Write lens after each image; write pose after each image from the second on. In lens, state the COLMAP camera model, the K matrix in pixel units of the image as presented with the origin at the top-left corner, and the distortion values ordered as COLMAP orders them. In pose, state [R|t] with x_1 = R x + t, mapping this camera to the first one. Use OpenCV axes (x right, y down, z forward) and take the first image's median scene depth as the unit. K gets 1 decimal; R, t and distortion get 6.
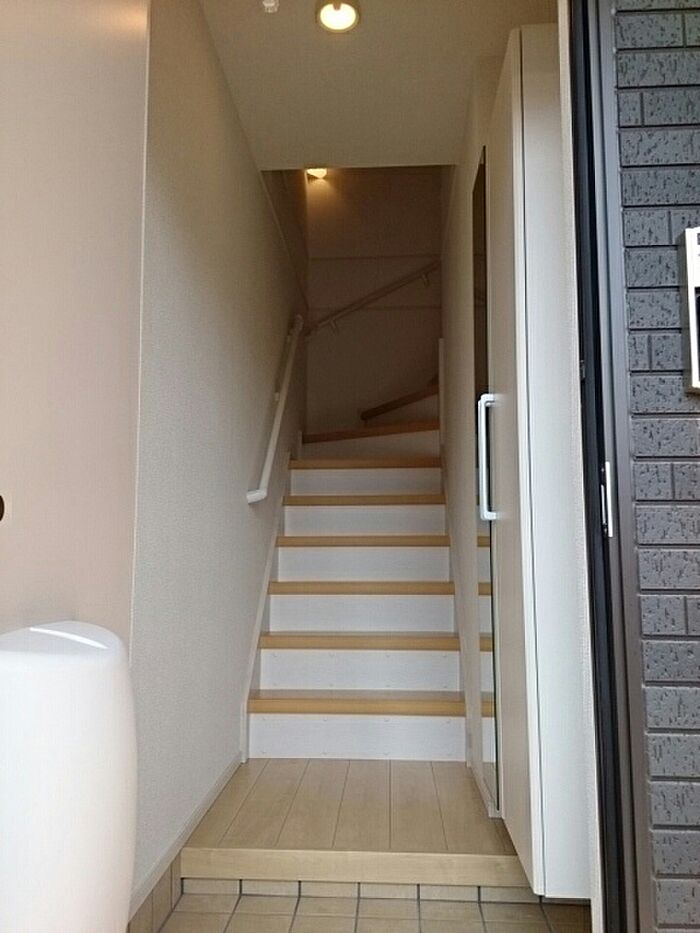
lens RADIAL K [[737.4, 0, 349.2], [0, 737.4, 465.6], [0, 0, 1]] dist [-0.044647, -0.004011]
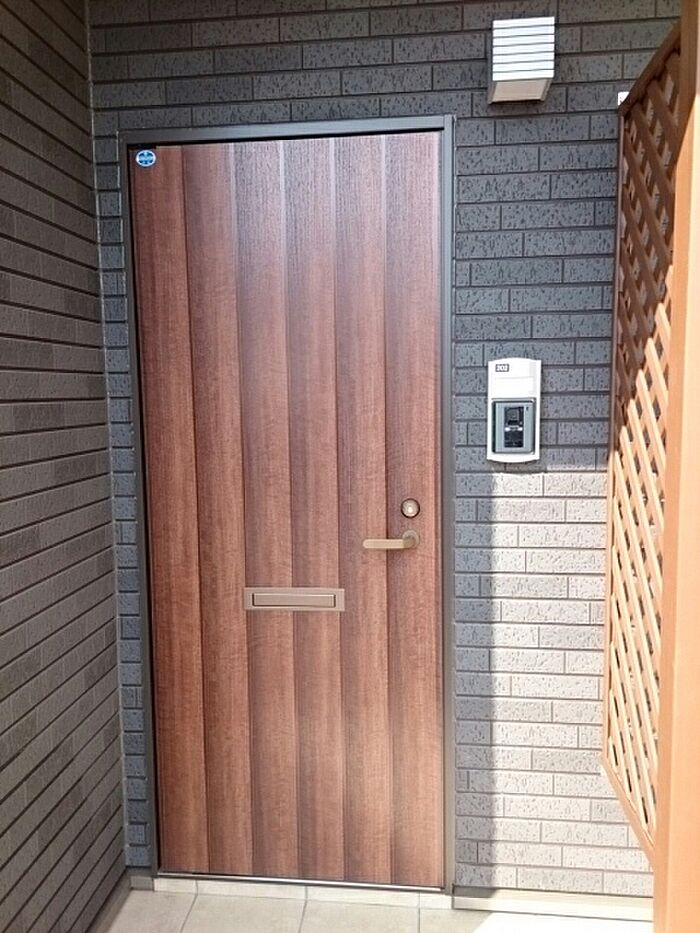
lens RADIAL K [[737.4, 0, 349.1], [0, 737.4, 467.5], [0, 0, 1]] dist [-0.044647, -0.004011]
pose [[0.998520, -0.015163, -0.052220, 0.229159], [0.025941, 0.976844, 0.212374, -0.449712], [0.047791, -0.213414, 0.975792, -0.685185]]
